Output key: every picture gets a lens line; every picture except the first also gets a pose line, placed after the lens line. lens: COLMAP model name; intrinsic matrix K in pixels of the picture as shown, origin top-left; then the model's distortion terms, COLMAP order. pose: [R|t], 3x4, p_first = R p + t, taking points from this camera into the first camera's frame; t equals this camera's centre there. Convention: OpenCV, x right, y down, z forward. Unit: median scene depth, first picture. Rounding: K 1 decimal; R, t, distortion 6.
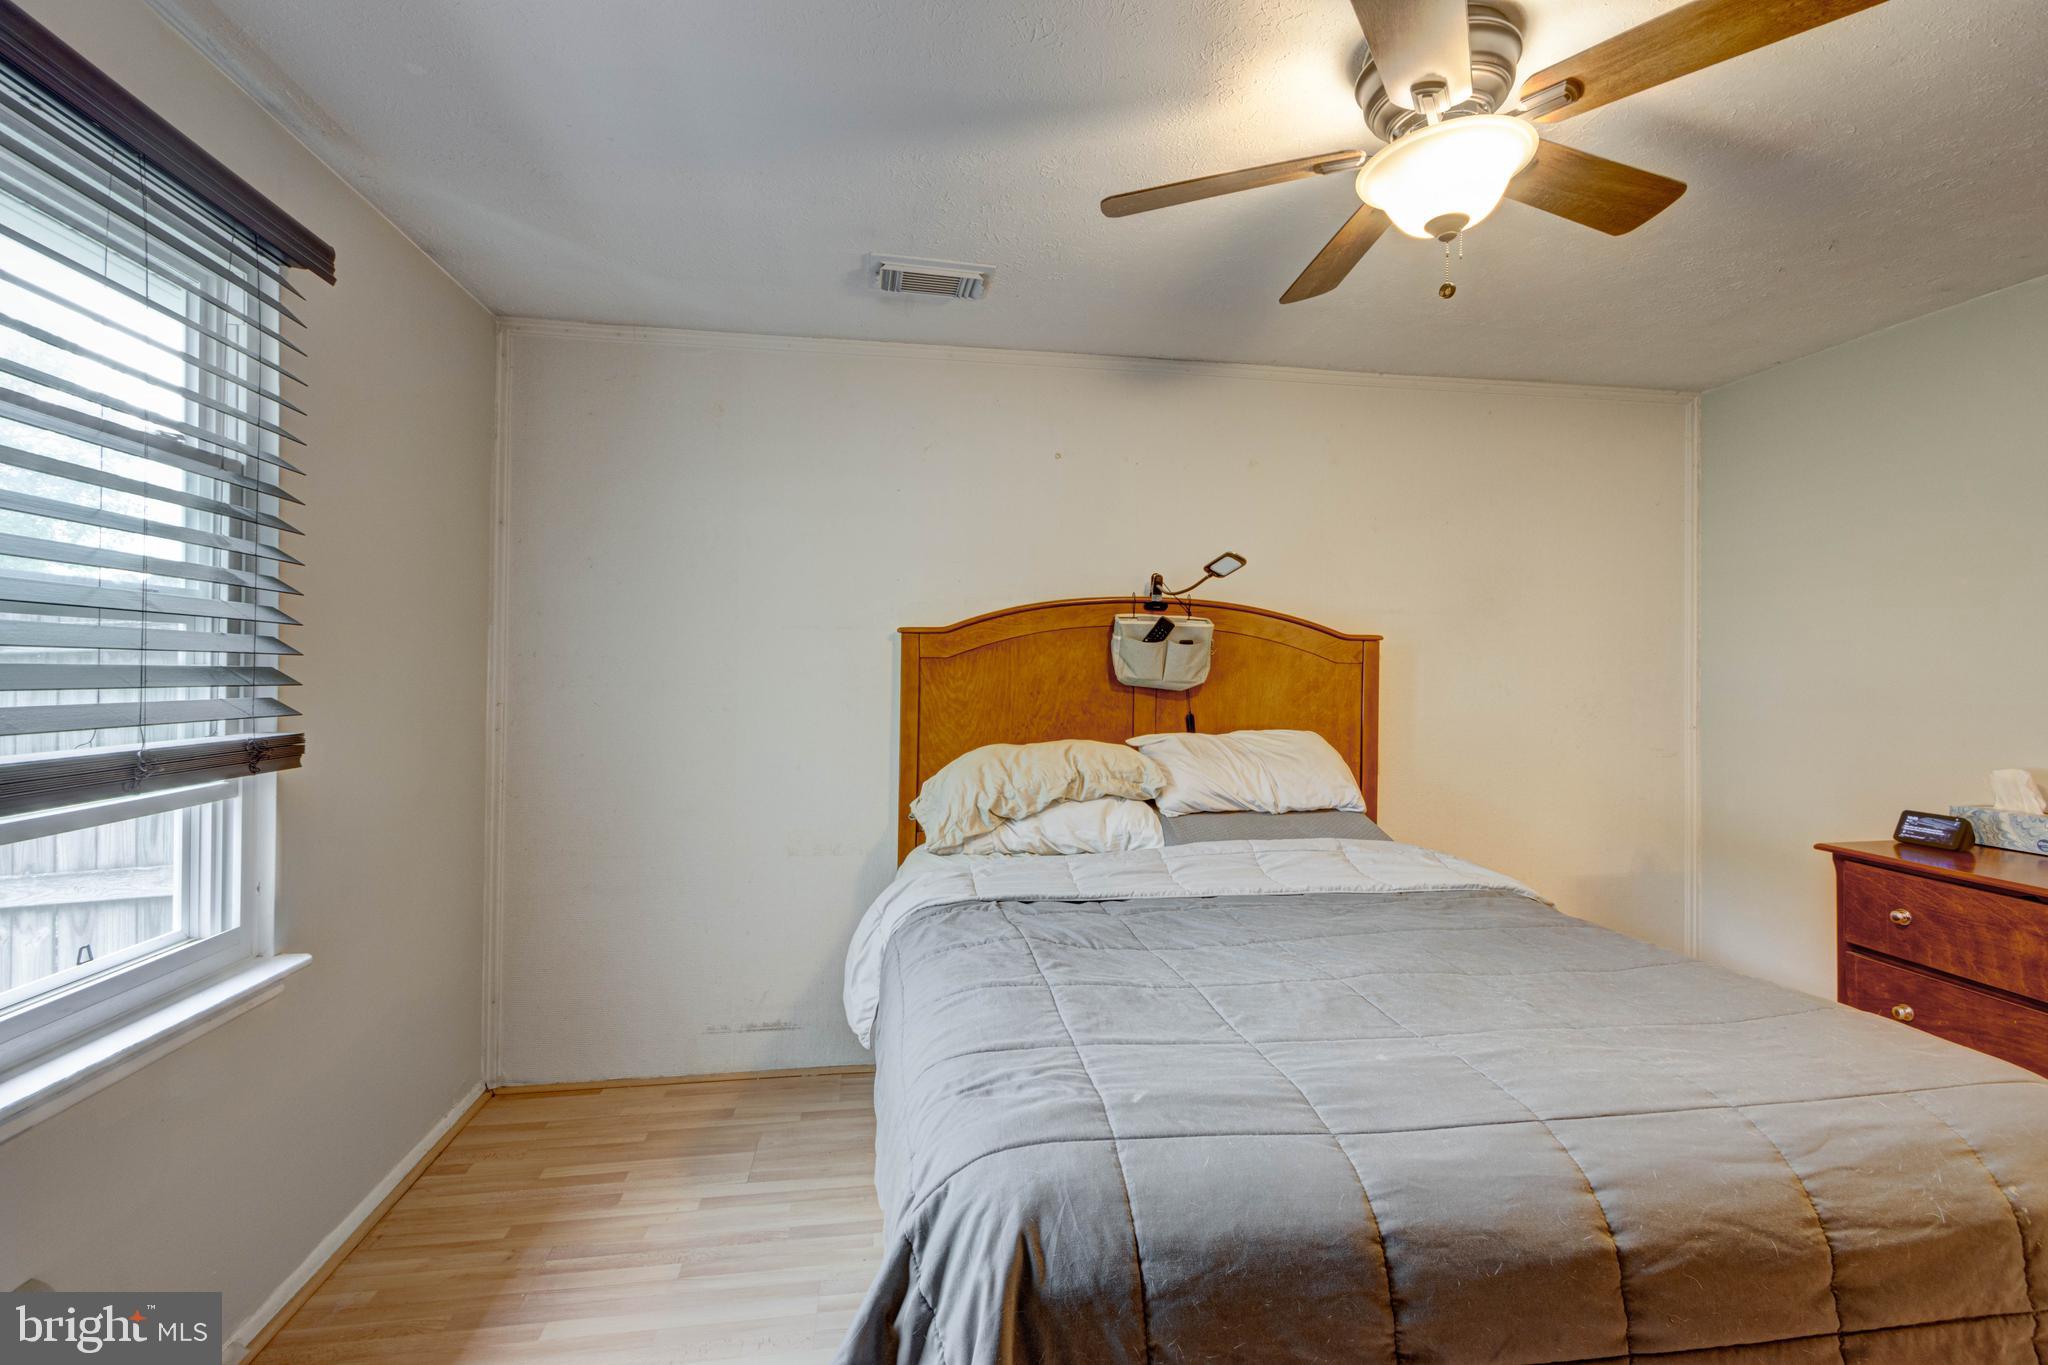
lens RADIAL K [[938.6, 0, 1034.6], [0, 938.6, 669.6], [0, 0, 1]] dist [0.007577, -0.003298]
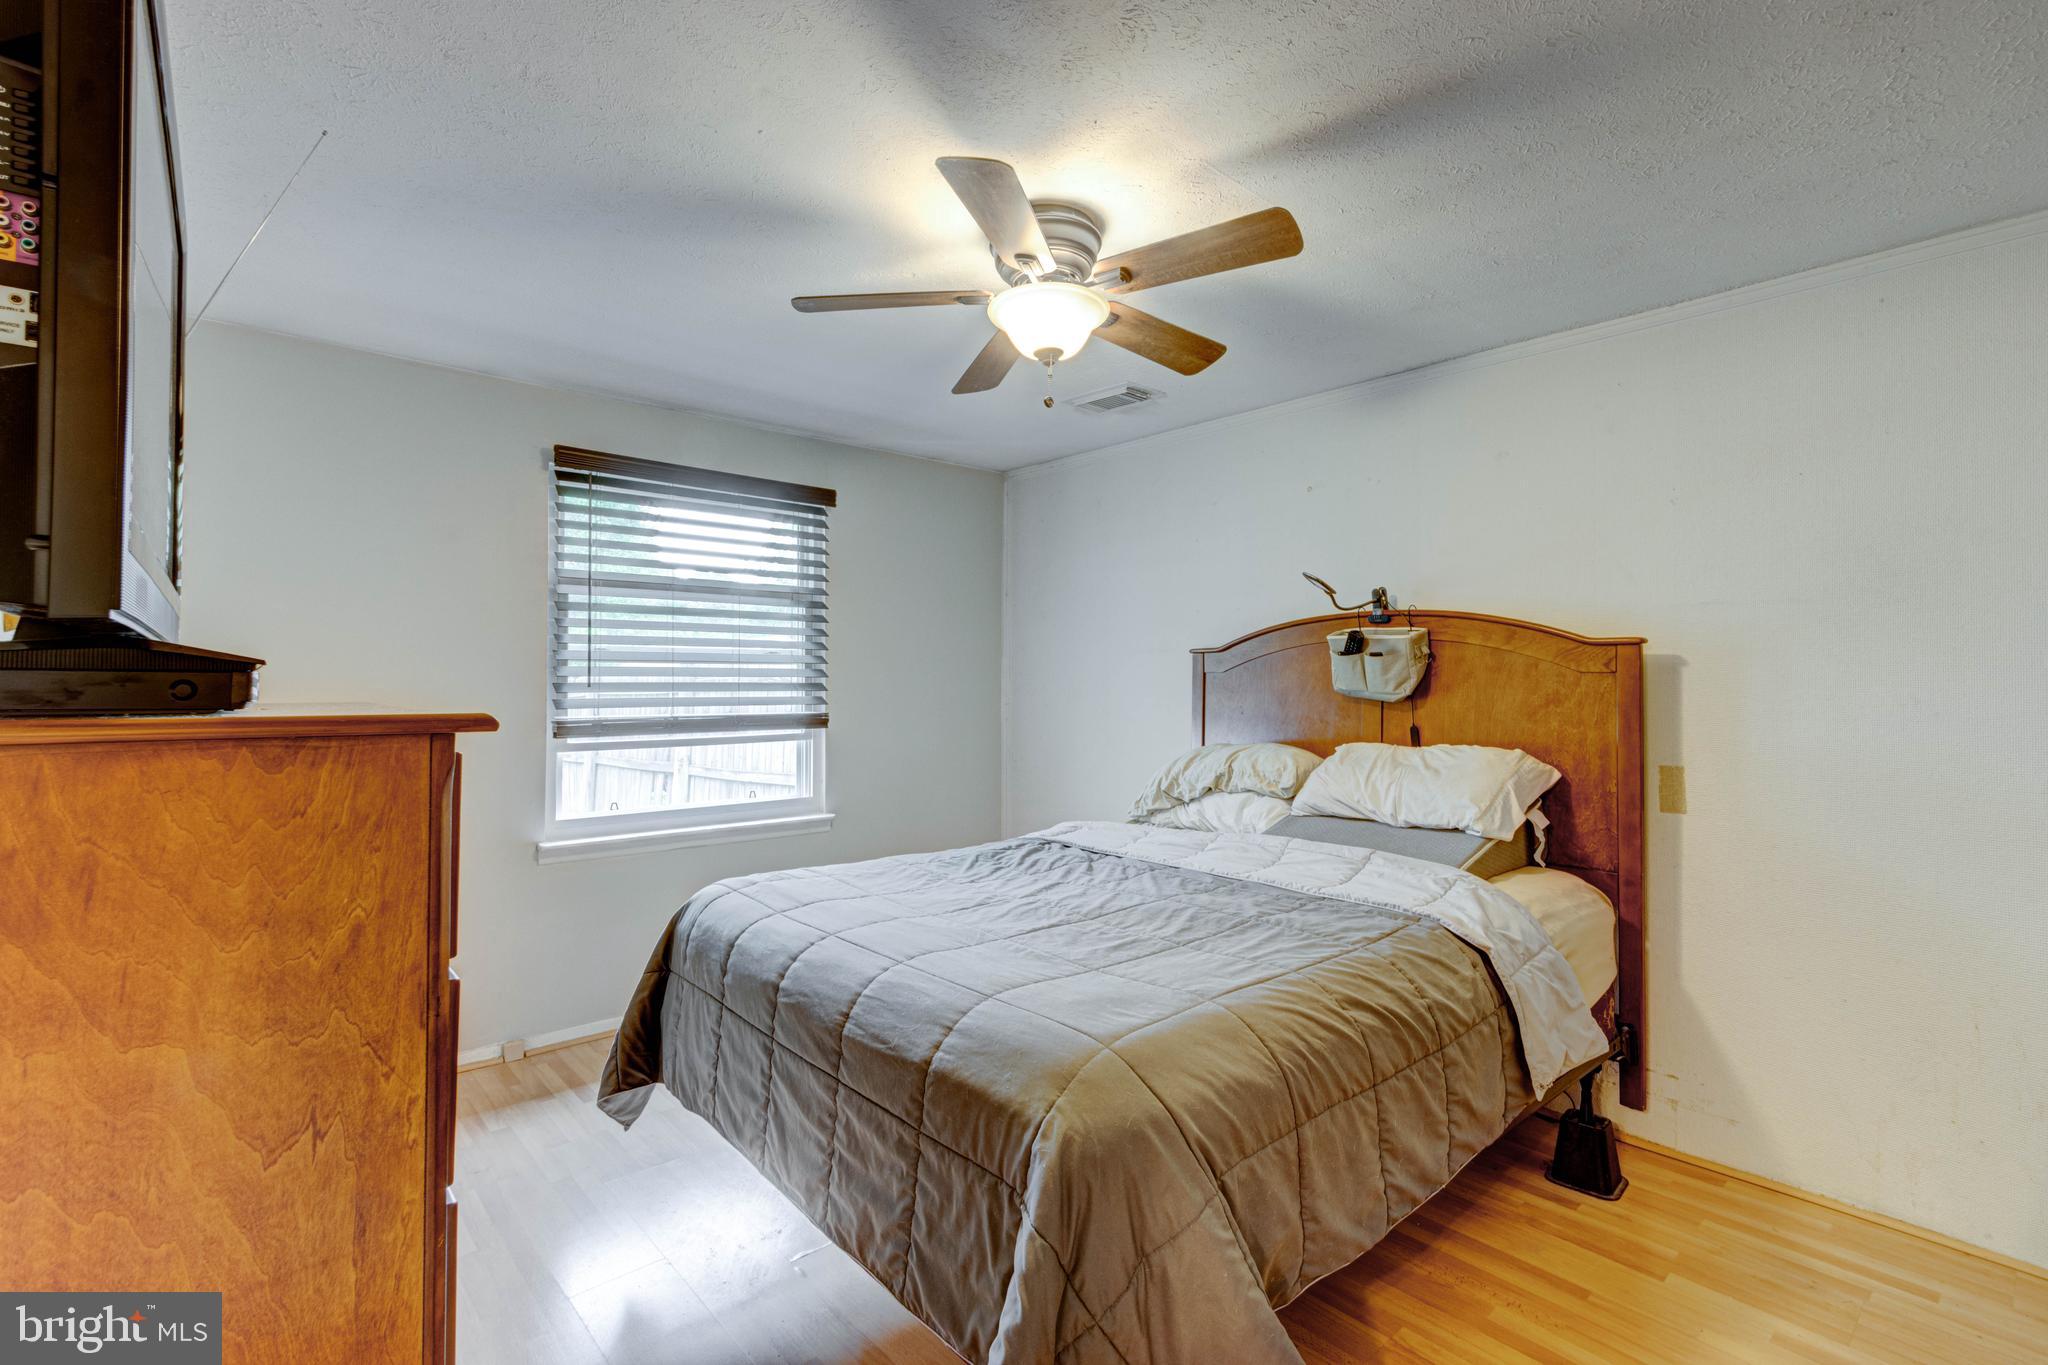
lens RADIAL K [[938.6, 0, 1031.5], [0, 938.6, 679.4], [0, 0, 1]] dist [0.007577, -0.003298]
pose [[0.540686, -0.007117, -0.841194, 0.959782], [0.003689, 0.999975, -0.006089, 0.003101], [0.841217, 0.000189, 0.540698, 0.152941]]
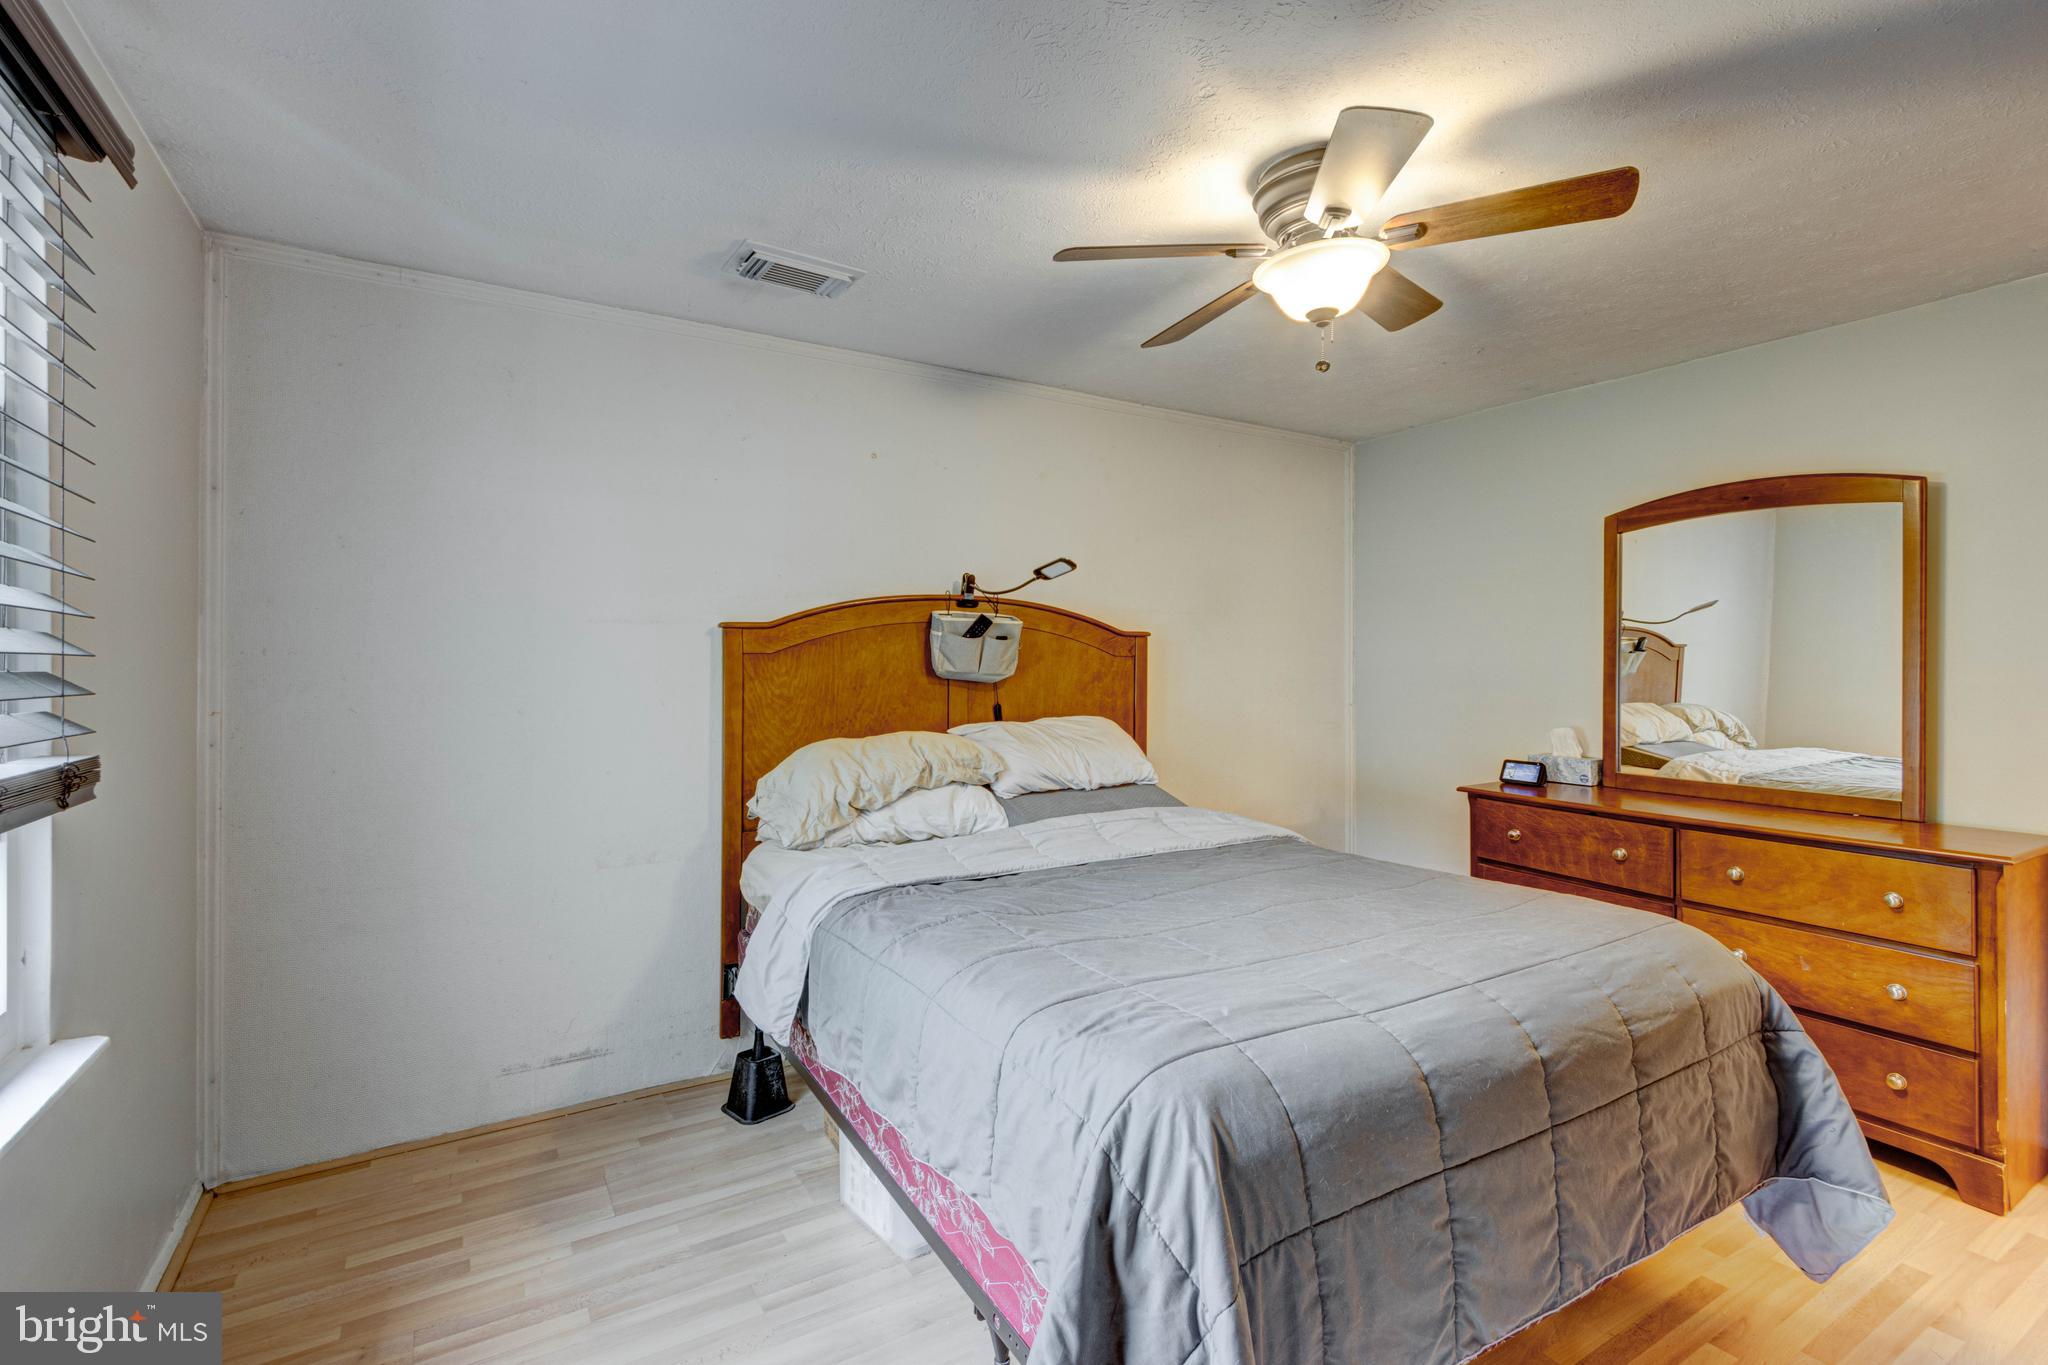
lens RADIAL K [[938.6, 0, 1036.2], [0, 938.6, 670.6], [0, 0, 1]] dist [0.007577, -0.003298]
pose [[0.923458, -0.011642, 0.383524, -0.255313], [0.007556, 0.999898, 0.012157, -0.005103], [-0.383626, -0.008328, 0.923451, -0.019150]]
